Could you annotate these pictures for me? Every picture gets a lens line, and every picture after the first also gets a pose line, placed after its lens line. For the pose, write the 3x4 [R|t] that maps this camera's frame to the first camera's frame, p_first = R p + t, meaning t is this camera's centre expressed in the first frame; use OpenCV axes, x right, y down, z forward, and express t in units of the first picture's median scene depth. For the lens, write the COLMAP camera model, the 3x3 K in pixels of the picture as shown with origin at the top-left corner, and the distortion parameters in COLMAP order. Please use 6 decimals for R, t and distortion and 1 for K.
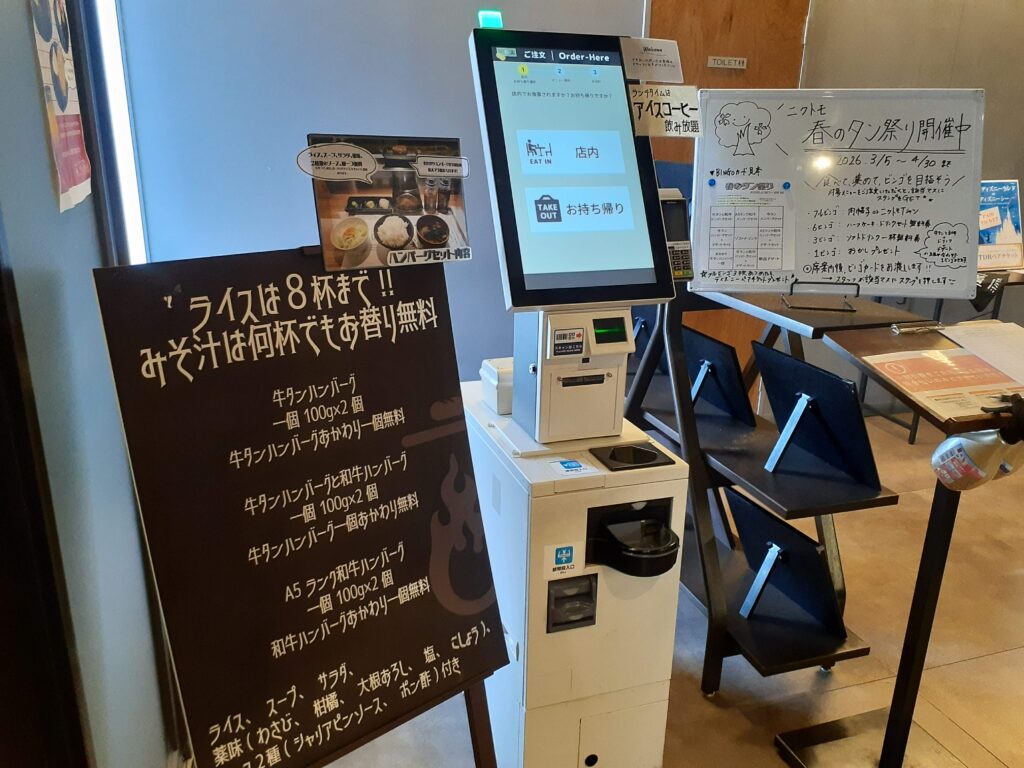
lens RADIAL K [[816.7, 0, 511.3], [0, 816.7, 385.3], [0, 0, 1]] dist [0.056158, -0.083287]
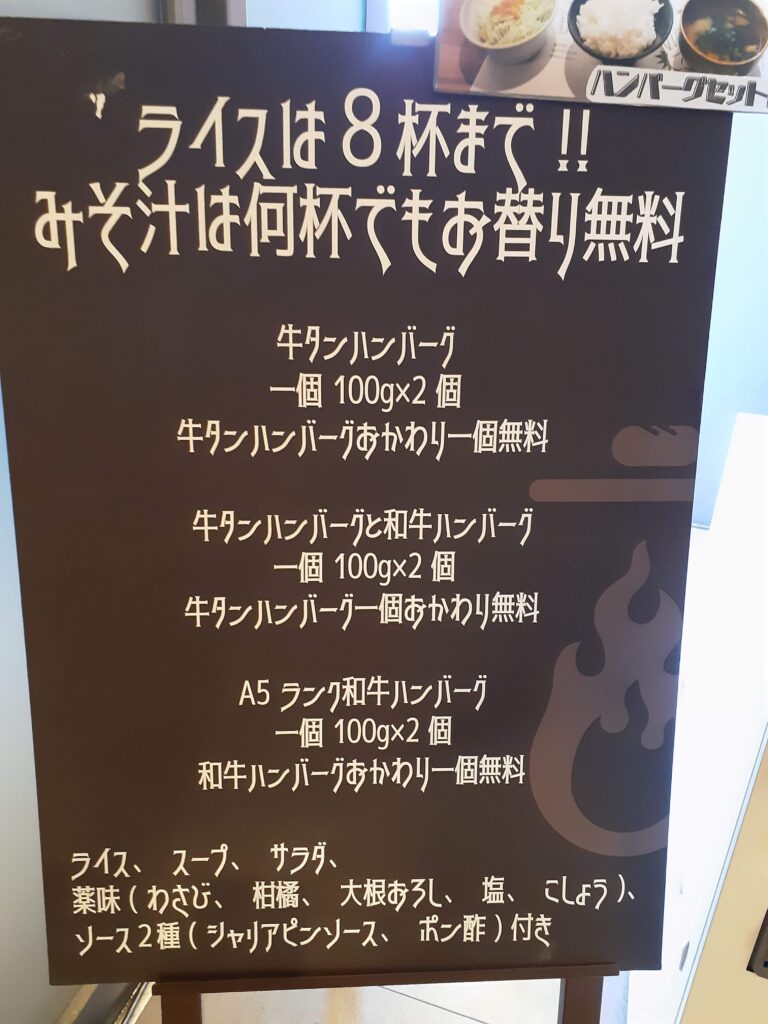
lens RADIAL K [[816.7, 0, 377.9], [0, 816.7, 510.4], [0, 0, 1]] dist [0.056158, -0.083287]
pose [[0.791529, 0.273914, -0.546308, 0.069641], [-0.205539, 0.961172, 0.184125, 0.010963], [0.575531, -0.033453, 0.817096, 0.576287]]
